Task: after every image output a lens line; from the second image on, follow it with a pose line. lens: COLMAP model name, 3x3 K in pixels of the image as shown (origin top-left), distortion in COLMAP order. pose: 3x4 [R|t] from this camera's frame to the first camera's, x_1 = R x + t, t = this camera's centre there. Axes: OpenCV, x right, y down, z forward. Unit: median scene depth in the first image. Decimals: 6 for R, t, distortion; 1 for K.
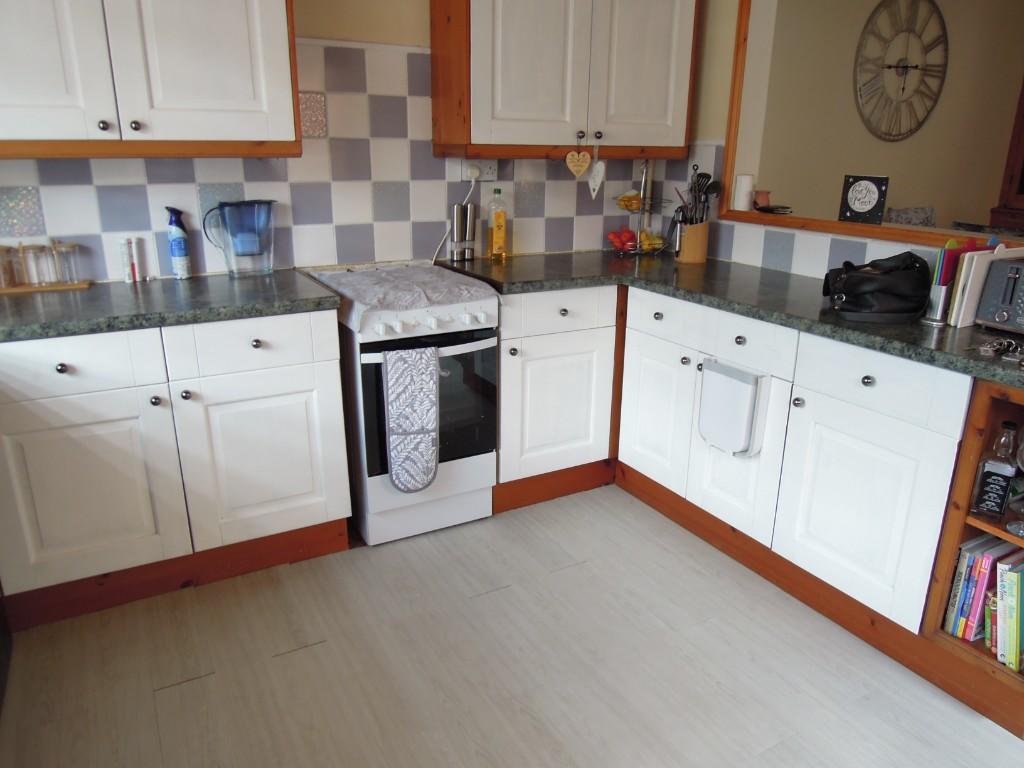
lens RADIAL K [[728.7, 0, 514.3], [0, 728.7, 385.2], [0, 0, 1]] dist [-0.026338, 0.000167]
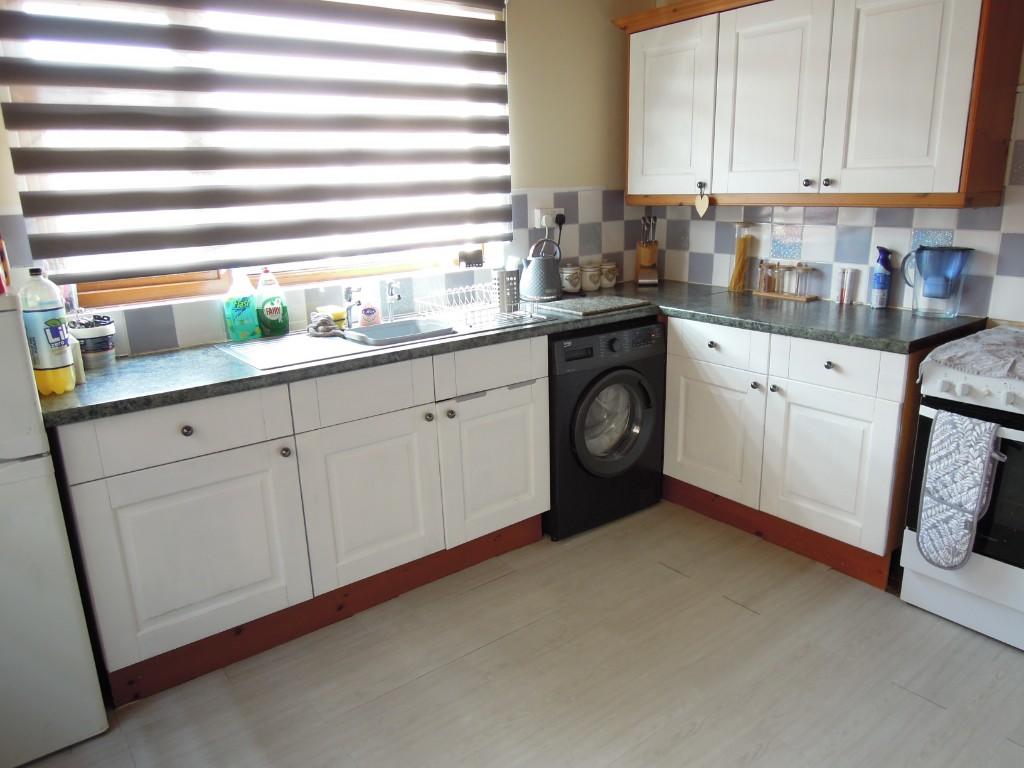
lens RADIAL K [[728.7, 0, 513.0], [0, 728.7, 382.9], [0, 0, 1]] dist [-0.026338, 0.000167]
pose [[0.138747, 0.248104, -0.958746, 0.633665], [-0.280256, 0.938372, 0.202274, -0.111099], [0.949845, 0.240629, 0.199729, 0.255506]]
